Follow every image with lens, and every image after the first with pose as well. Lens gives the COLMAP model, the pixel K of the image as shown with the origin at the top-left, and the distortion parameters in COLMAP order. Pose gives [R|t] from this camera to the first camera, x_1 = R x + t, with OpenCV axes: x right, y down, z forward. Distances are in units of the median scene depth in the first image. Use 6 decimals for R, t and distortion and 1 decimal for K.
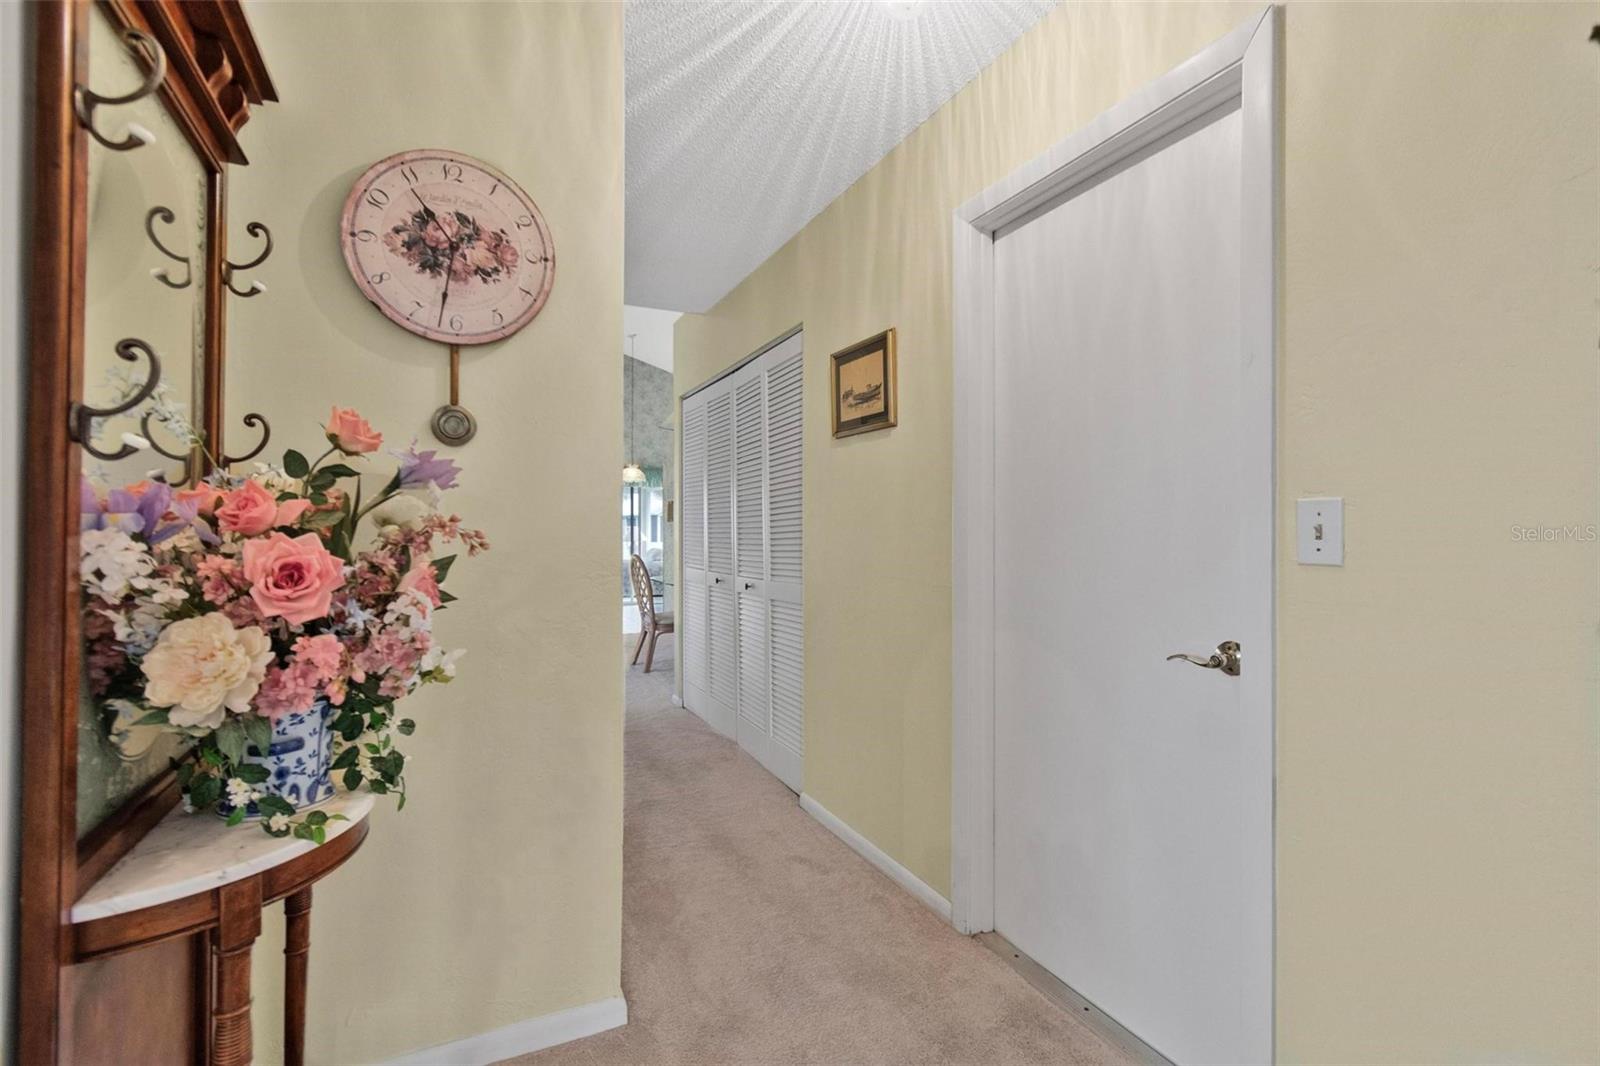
lens RADIAL K [[708.2, 0, 797.5], [0, 708.2, 527.7], [0, 0, 1]] dist [0.010204, -0.003513]
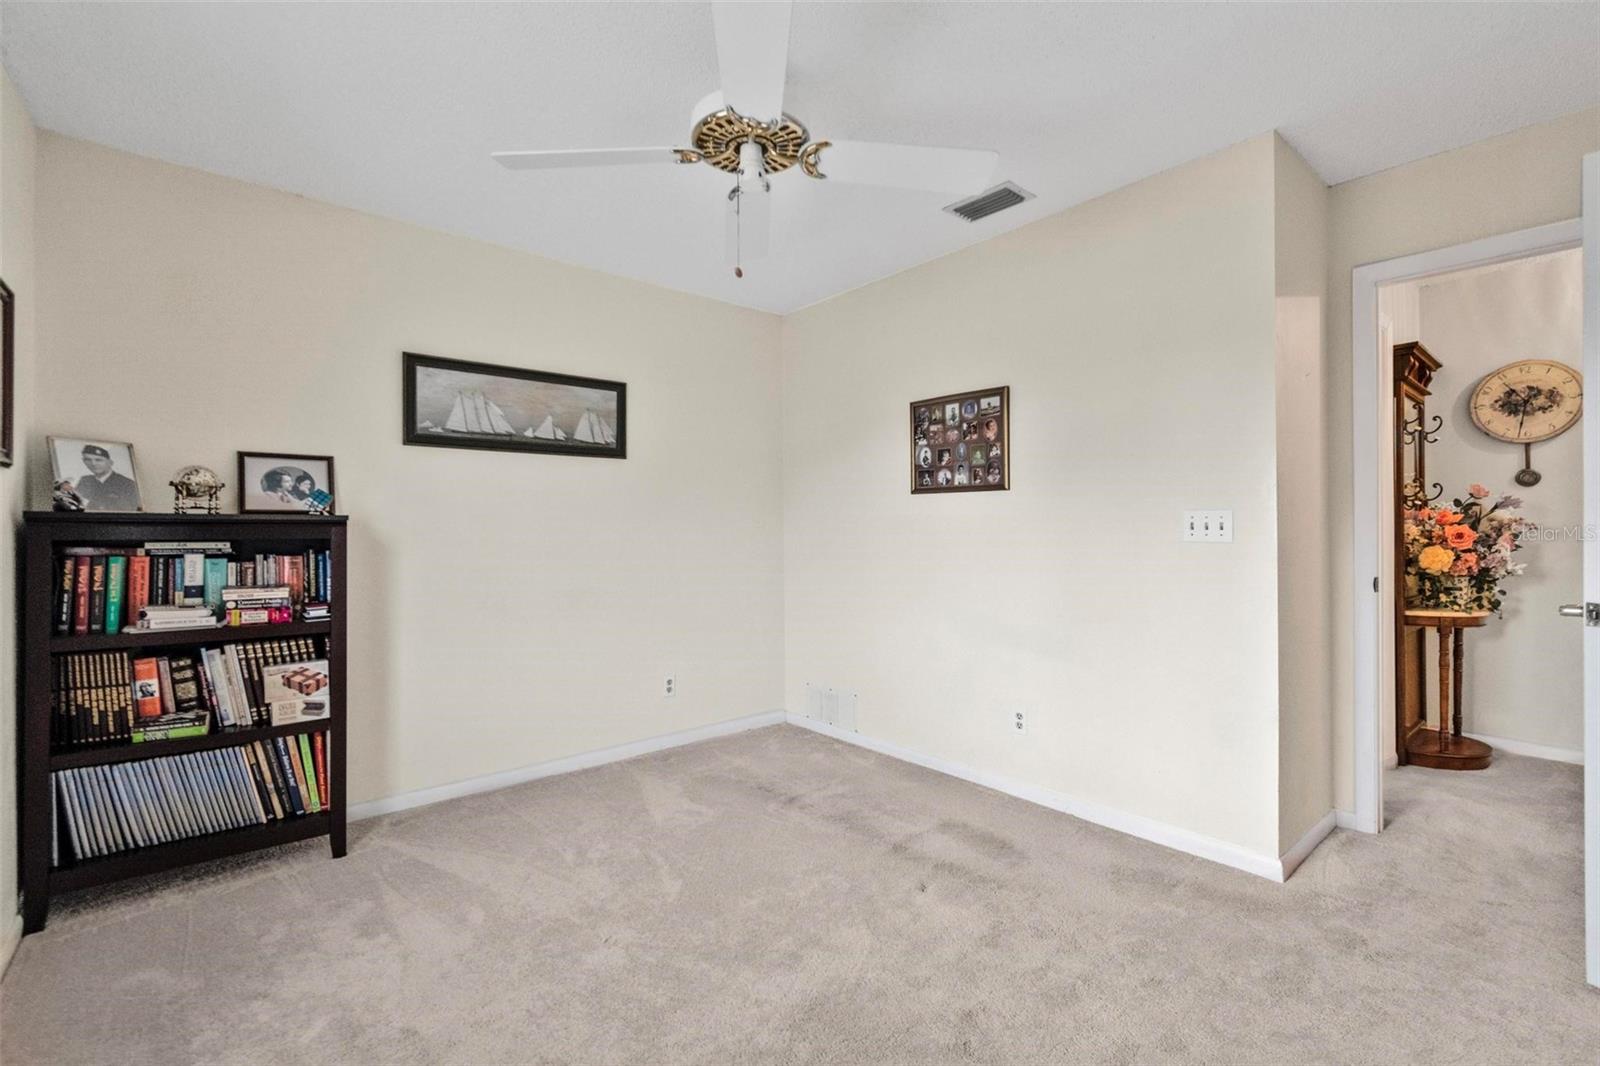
lens RADIAL K [[708.2, 0, 797.5], [0, 708.2, 527.7], [0, 0, 1]] dist [0.010204, -0.003513]
pose [[0.259241, -0.009049, -0.965770, 1.530346], [0.013115, 0.999897, -0.005848, 0.002169], [0.965724, -0.011150, 0.259333, -2.549982]]
